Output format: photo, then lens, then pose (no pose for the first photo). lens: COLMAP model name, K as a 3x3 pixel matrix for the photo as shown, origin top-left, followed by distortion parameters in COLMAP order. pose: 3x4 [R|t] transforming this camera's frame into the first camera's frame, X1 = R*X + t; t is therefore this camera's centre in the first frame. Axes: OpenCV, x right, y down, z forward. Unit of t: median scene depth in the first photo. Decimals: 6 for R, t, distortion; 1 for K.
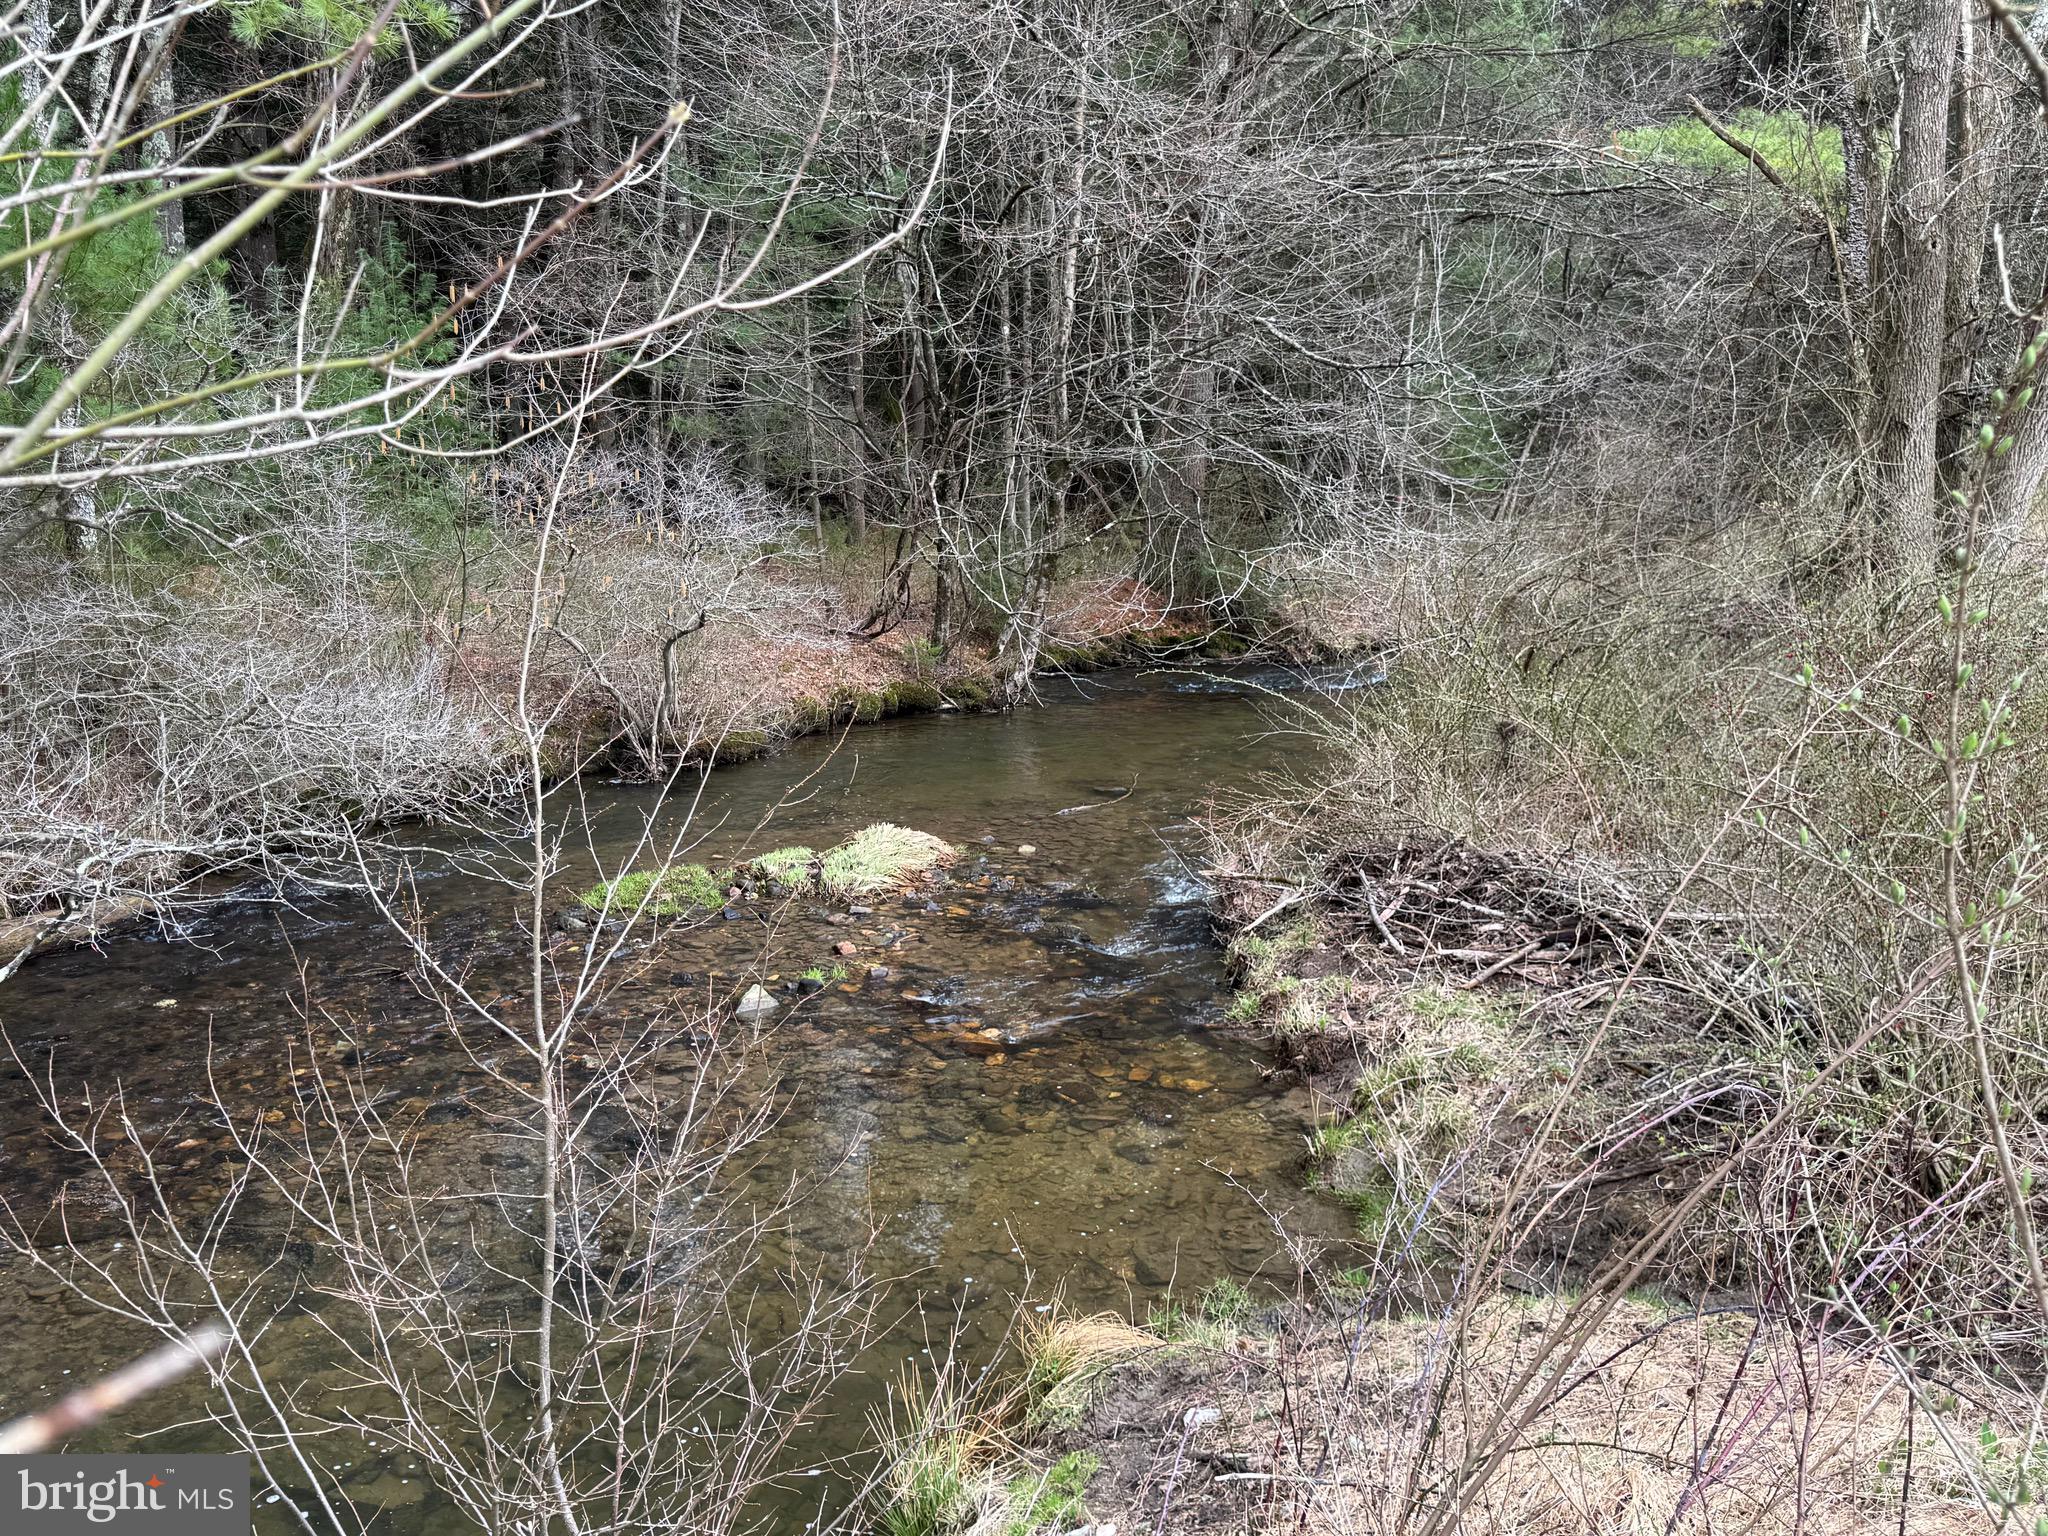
lens RADIAL K [[1908.6, 0, 1022.5], [0, 1908.6, 769.6], [0, 0, 1]] dist [0.072313, 0.000090]
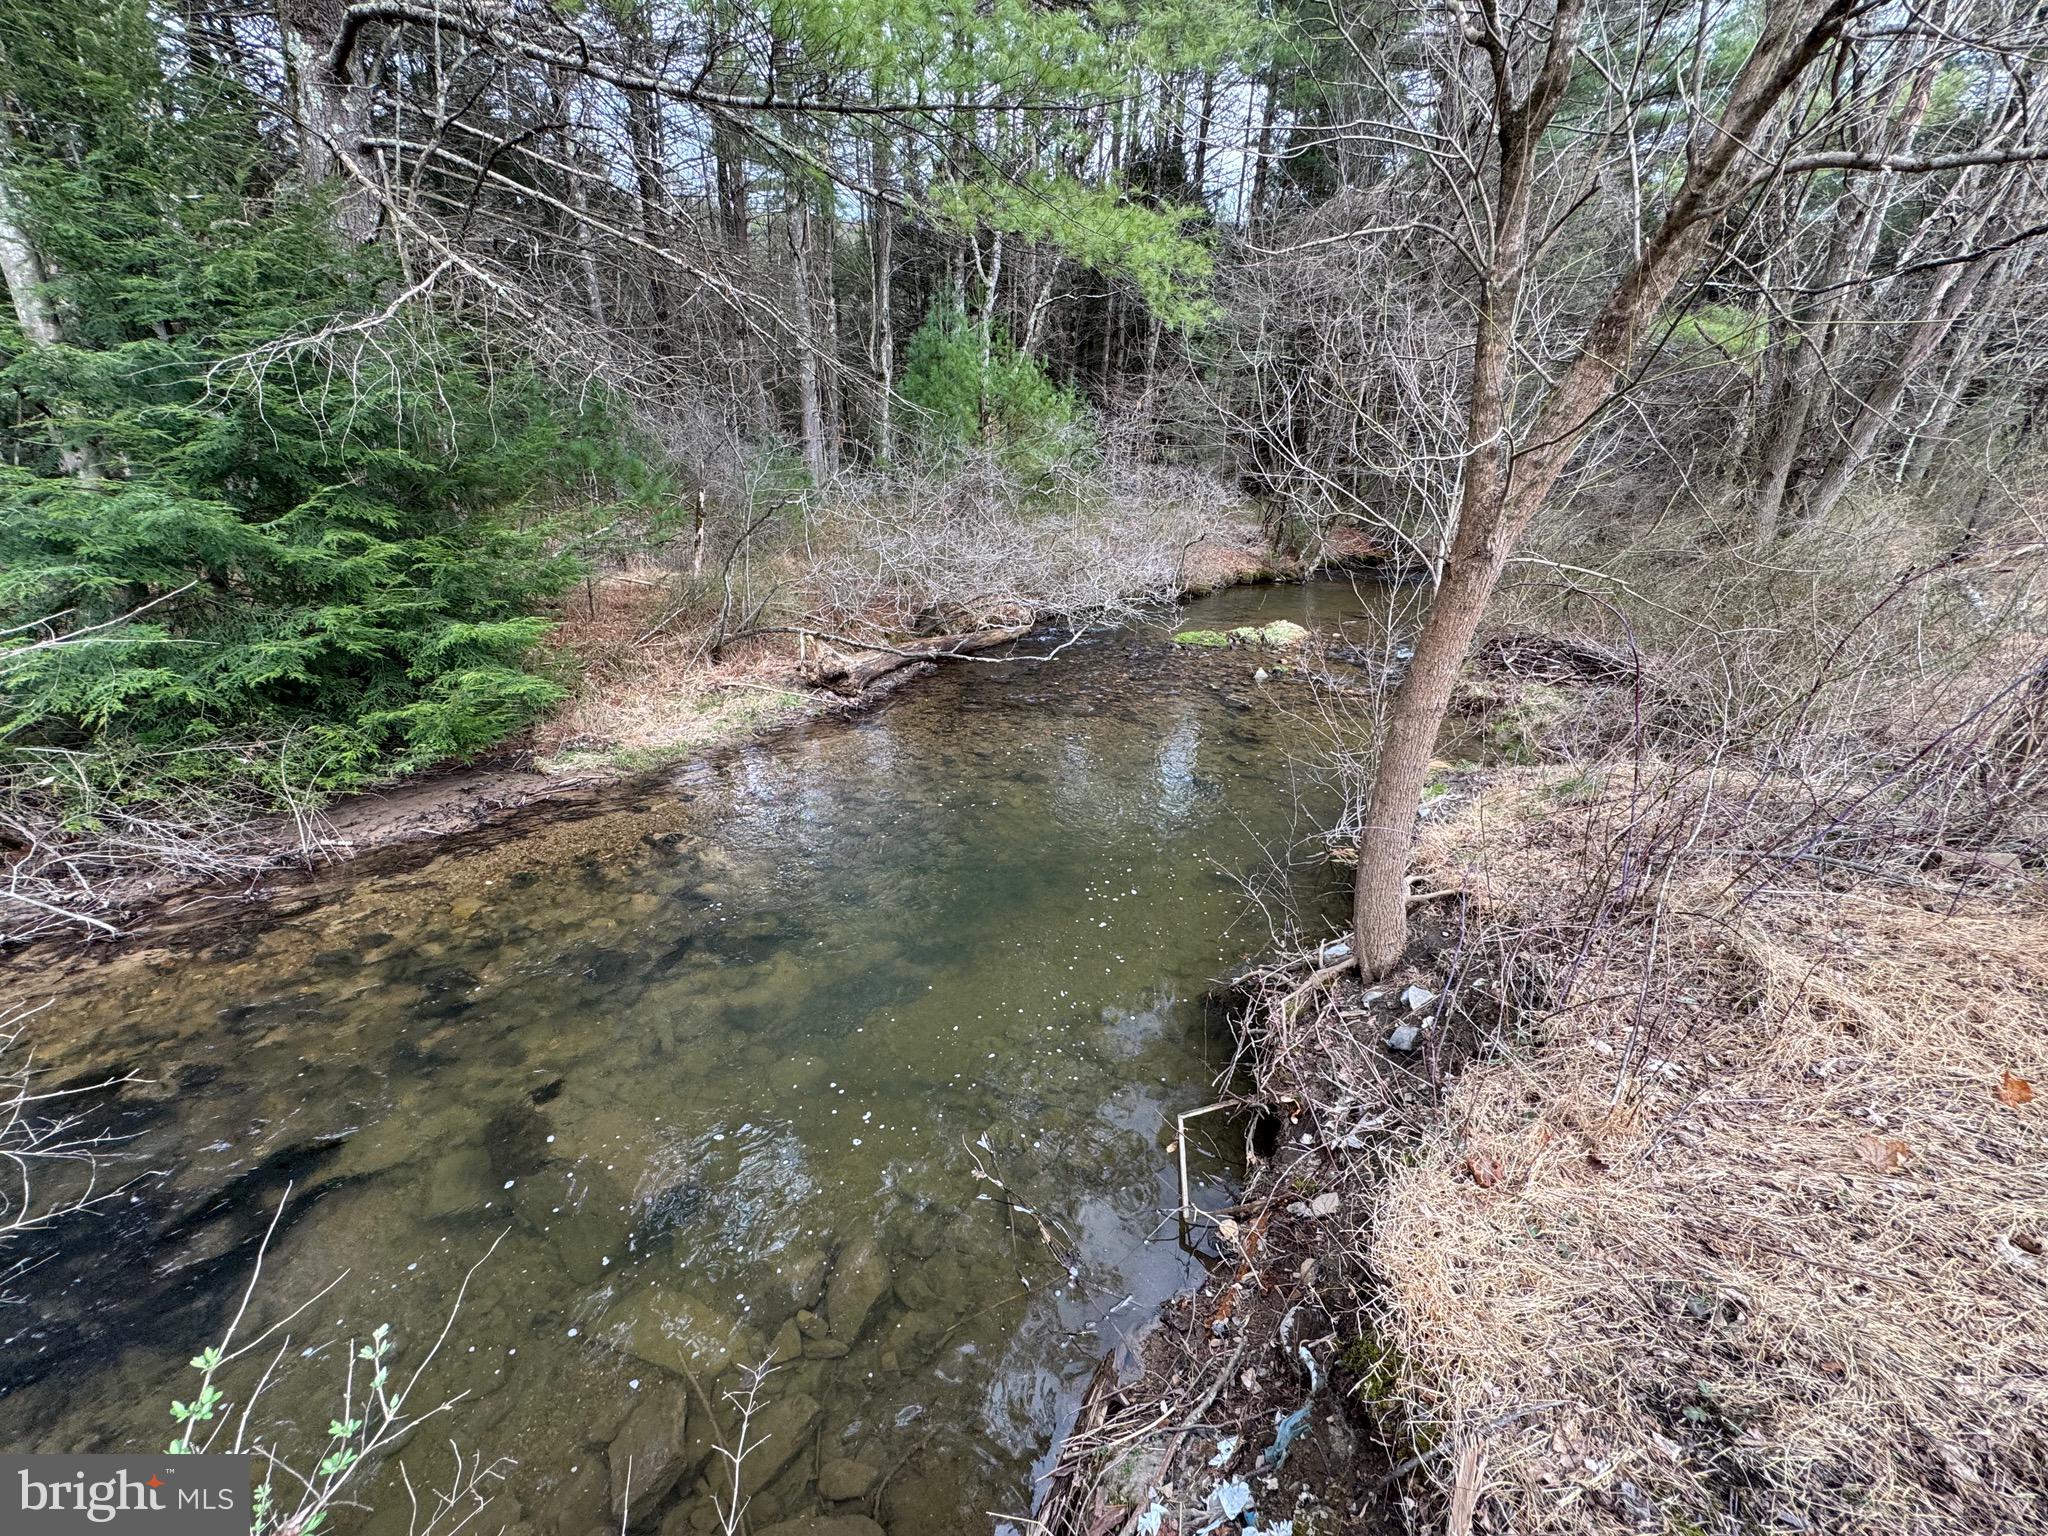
lens RADIAL K [[816.8, 0, 1054.1], [0, 816.8, 780.3], [0, 0, 1]] dist [-0.004659, 0.001091]
pose [[0.966935, 0.113834, -0.228209, -0.101409], [-0.064917, 0.975240, 0.211407, 0.027428], [0.246624, -0.189602, 0.950383, -0.186399]]
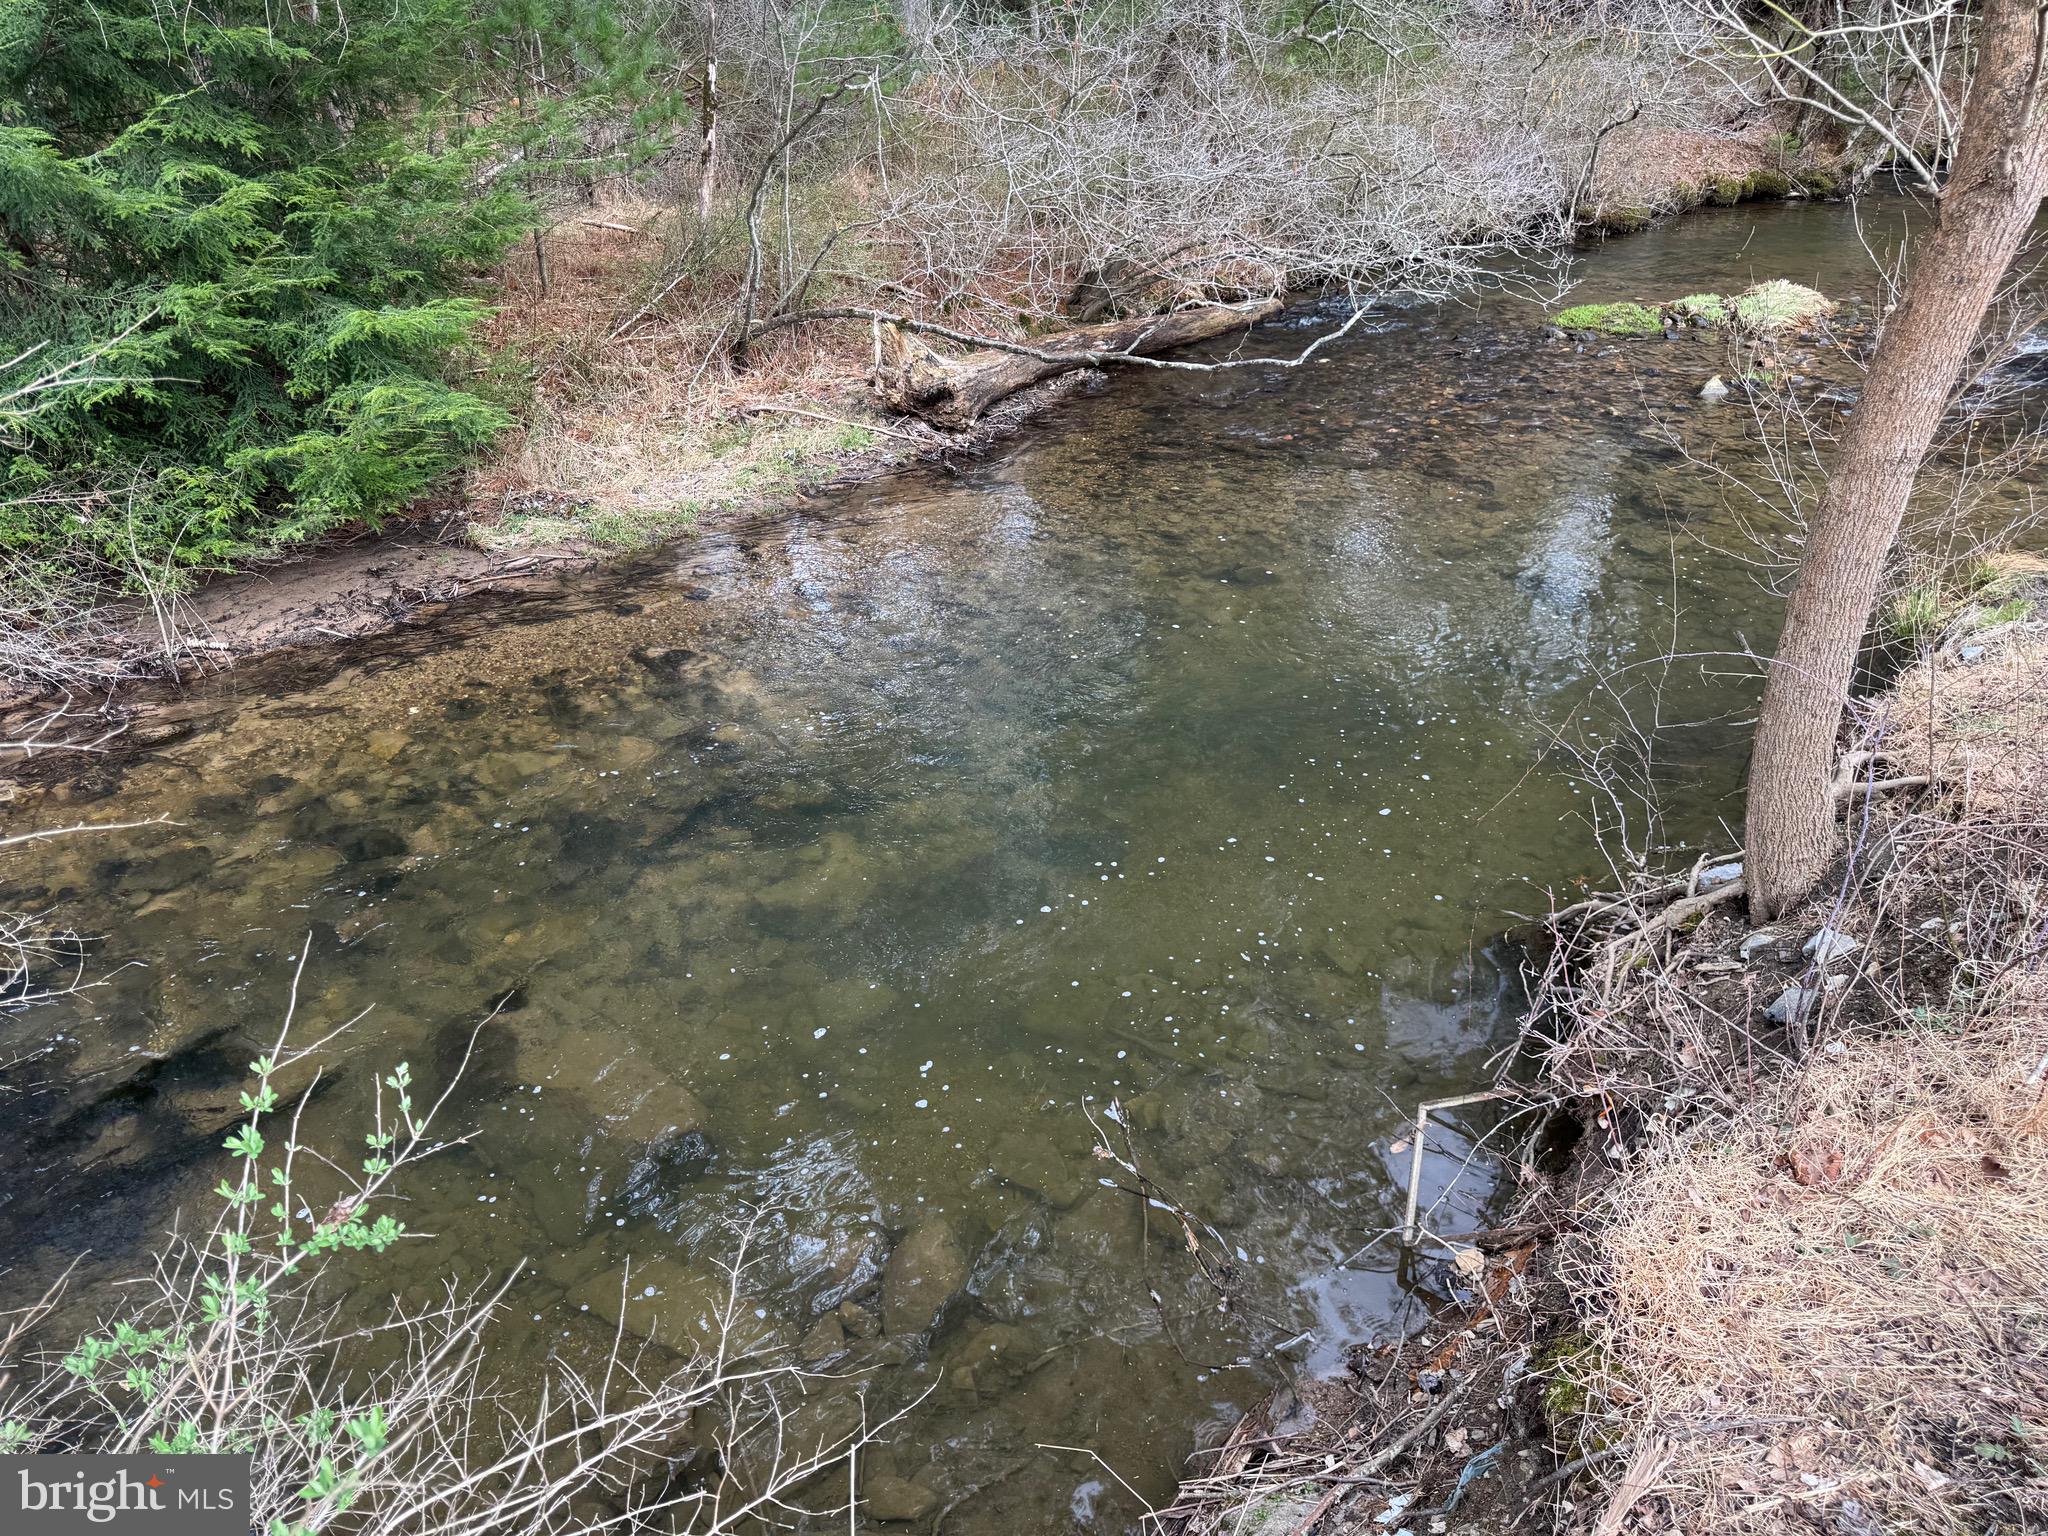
lens RADIAL K [[1456.9, 0, 1079.5], [0, 1456.9, 779.9], [0, 0, 1]] dist [0.064692, -0.074405]
pose [[0.910962, 0.186100, -0.368125, -0.079090], [-0.050321, 0.935915, 0.348612, 0.021826], [0.409410, -0.299048, 0.861947, -0.212600]]
